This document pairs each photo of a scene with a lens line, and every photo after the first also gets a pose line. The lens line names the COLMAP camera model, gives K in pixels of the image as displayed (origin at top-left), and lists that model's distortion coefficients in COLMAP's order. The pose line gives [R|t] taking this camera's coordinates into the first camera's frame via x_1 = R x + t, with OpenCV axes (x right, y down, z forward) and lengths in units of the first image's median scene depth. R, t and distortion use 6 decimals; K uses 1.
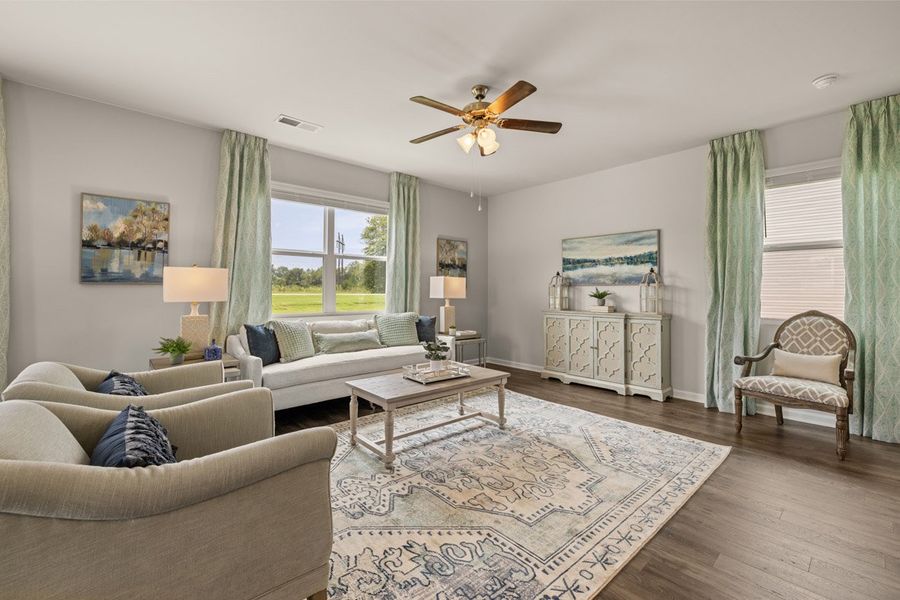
lens RADIAL K [[380.1, 0, 448.3], [0, 380.1, 285.0], [0, 0, 1]] dist [-0.000586, 0.000349]
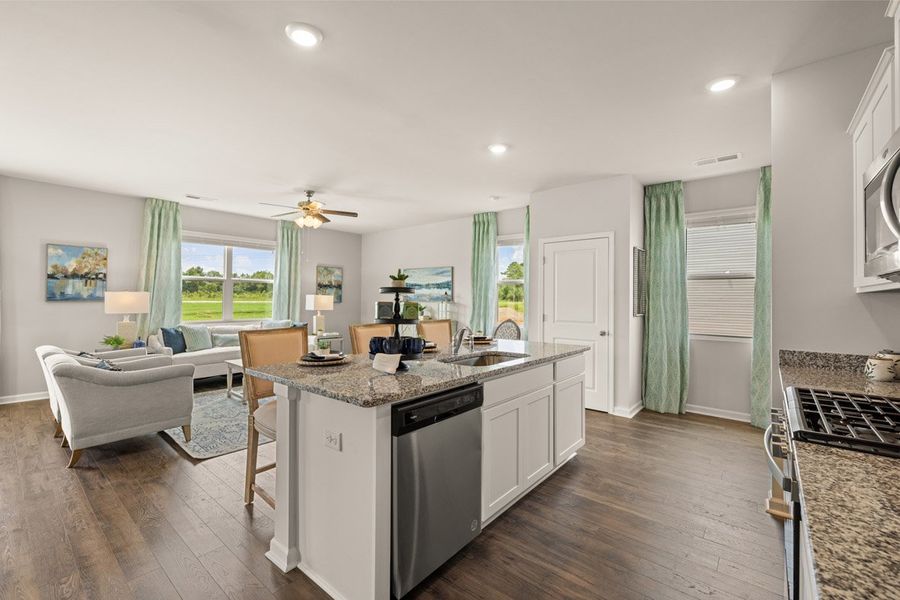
lens RADIAL K [[380.1, 0, 446.4], [0, 380.1, 295.7], [0, 0, 1]] dist [-0.000586, 0.000349]
pose [[0.990385, 0.008406, 0.138084, 0.406347], [-0.009483, 0.999930, 0.007143, -0.049388], [-0.138014, -0.008384, 0.990395, -0.702956]]
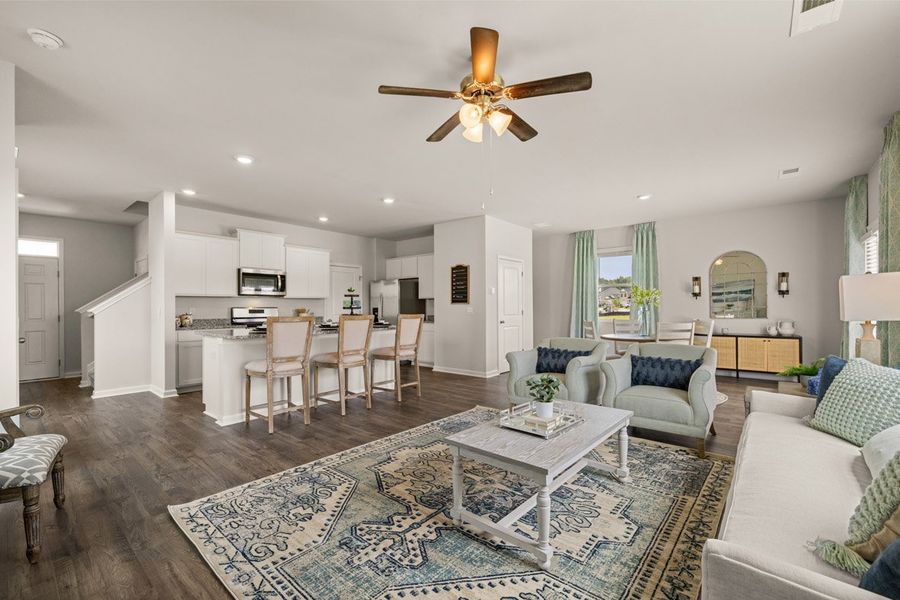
lens RADIAL K [[380.1, 0, 450.0], [0, 380.1, 305.4], [0, 0, 1]] dist [-0.000586, 0.000349]
pose [[-0.990480, 0.000832, -0.137657, 0.226056], [0.004066, 0.999722, -0.023209, 0.024525], [0.137599, -0.023548, -0.990208, 1.541498]]
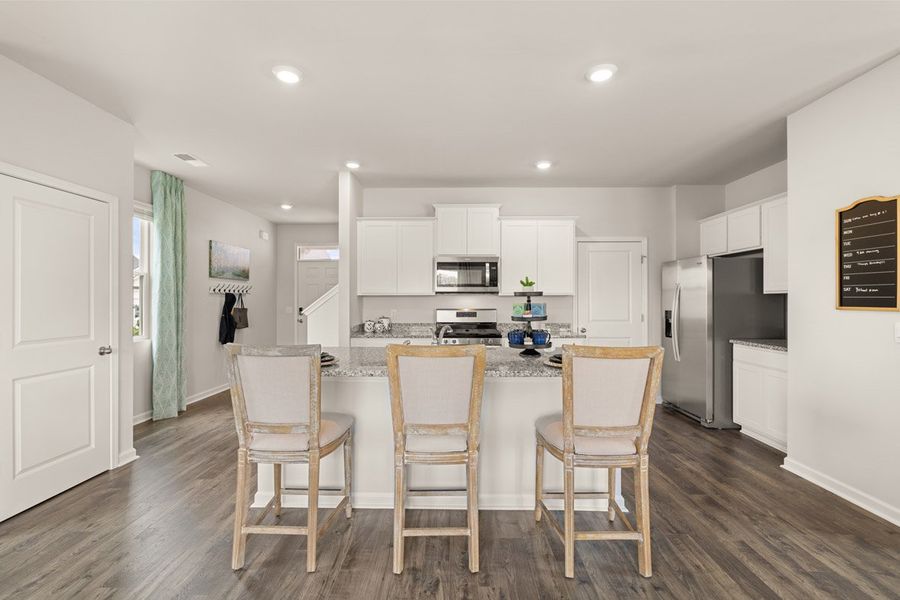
lens RADIAL K [[407.3, 0, 449.7], [0, 407.3, 299.2], [0, 0, 1]] dist [-0.007036, 0.000364]
pose [[-0.732997, -0.000929, 0.680231, -0.043835], [-0.013770, 0.999814, -0.013473, -0.029173], [-0.680093, -0.019242, -0.732874, 0.652423]]
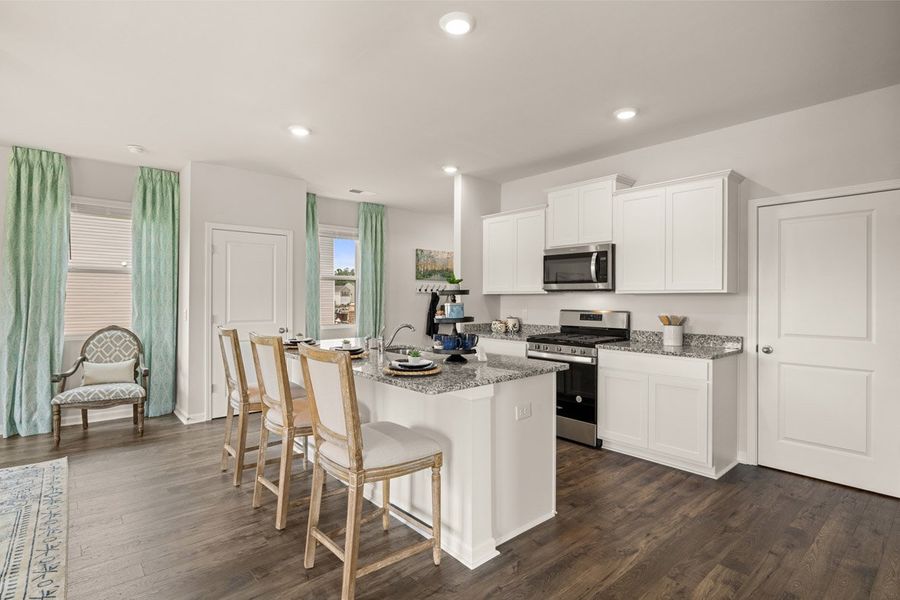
lens RADIAL K [[449.8, 0, 444.4], [0, 449.8, 297.6], [0, 0, 1]] dist [-0.007788, 0.002571]
pose [[0.024727, -0.001126, 0.999694, -0.419119], [-0.021524, 0.999767, 0.001658, -0.045410], [-0.999463, -0.021559, 0.024697, -0.082555]]
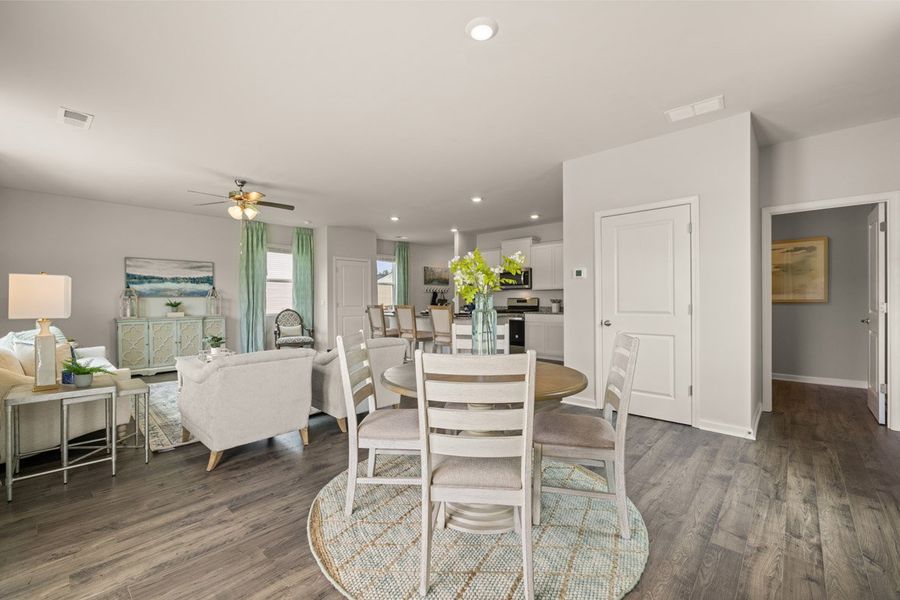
lens RADIAL K [[380.1, 0, 447.0], [0, 380.1, 299.0], [0, 0, 1]] dist [-0.000586, 0.000349]
pose [[-0.089162, -0.001562, 0.996016, -1.450978], [-0.009937, 0.999950, 0.000679, -0.004786], [-0.995968, -0.009837, -0.089173, 0.207432]]
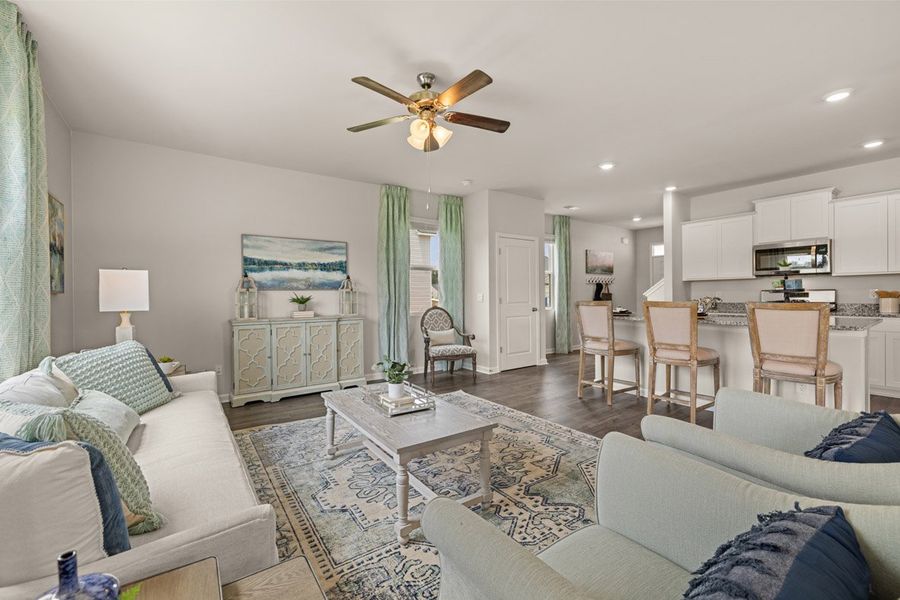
lens RADIAL K [[377.4, 0, 444.4], [0, 377.4, 295.3], [0, 0, 1]] dist [-0.005110, 0.001360]
pose [[0.116163, -0.004000, 0.993222, -0.719786], [-0.006974, 0.999964, 0.004842, 0.009722], [-0.993206, -0.007490, 0.116131, 0.730125]]
